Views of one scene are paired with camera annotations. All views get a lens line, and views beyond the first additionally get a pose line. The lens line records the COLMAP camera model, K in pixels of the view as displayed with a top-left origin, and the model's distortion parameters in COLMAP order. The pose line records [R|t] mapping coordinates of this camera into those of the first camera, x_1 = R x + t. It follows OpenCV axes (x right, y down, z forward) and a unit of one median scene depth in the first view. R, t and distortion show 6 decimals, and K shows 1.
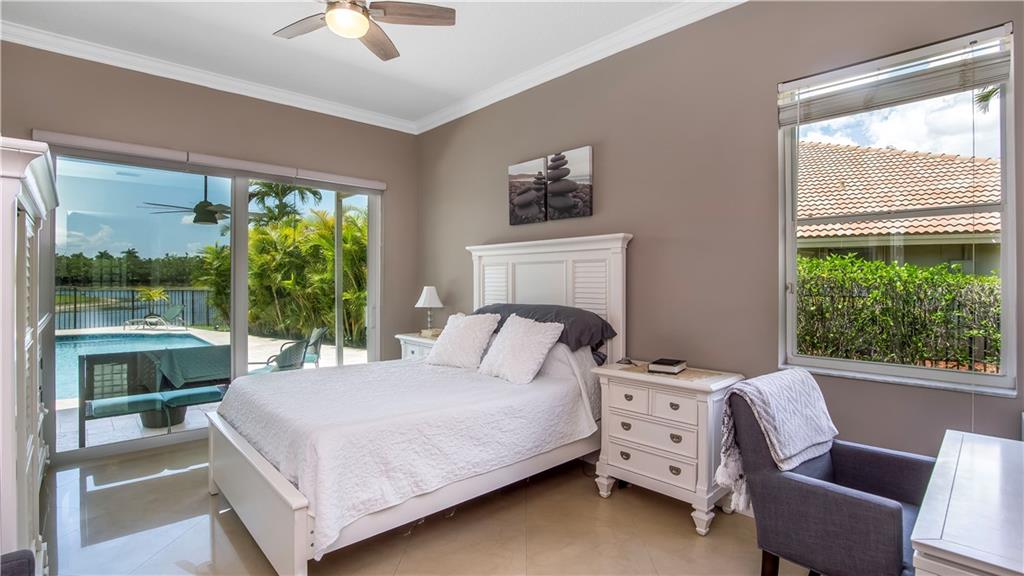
lens RADIAL K [[473.7, 0, 510.5], [0, 473.7, 283.2], [0, 0, 1]] dist [-0.035972, 0.000673]
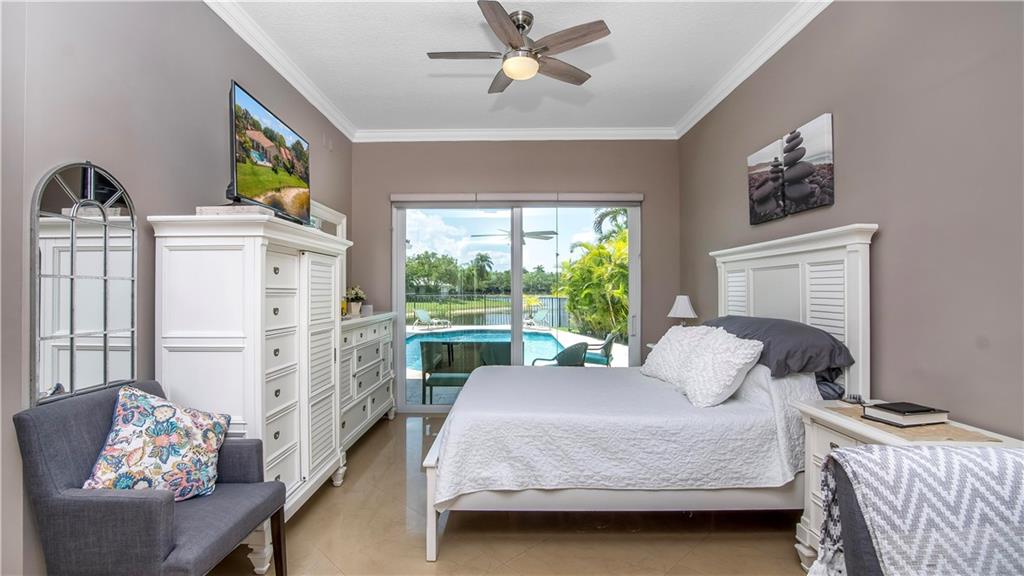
lens RADIAL K [[466.9, 0, 514.3], [0, 466.9, 289.6], [0, 0, 1]] dist [-0.021780, 0.000008]
pose [[0.734845, -0.005265, -0.678215, 0.280638], [0.001919, 0.999982, -0.005683, -0.001187], [0.678232, 0.002874, 0.734842, 0.098471]]
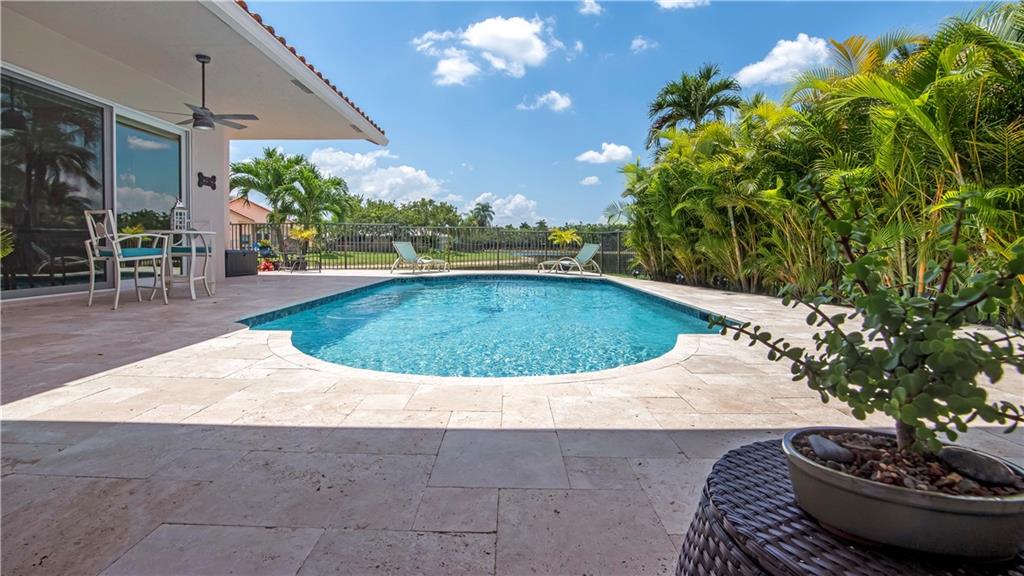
lens RADIAL K [[472.1, 0, 507.4], [0, 472.1, 263.8], [0, 0, 1]] dist [-0.025264, 0.000083]
pose [[0.725179, 0.026150, -0.688064, -0.957320], [-0.006256, 0.999488, 0.031392, 0.206644], [0.688532, -0.018461, 0.724971, 1.131214]]
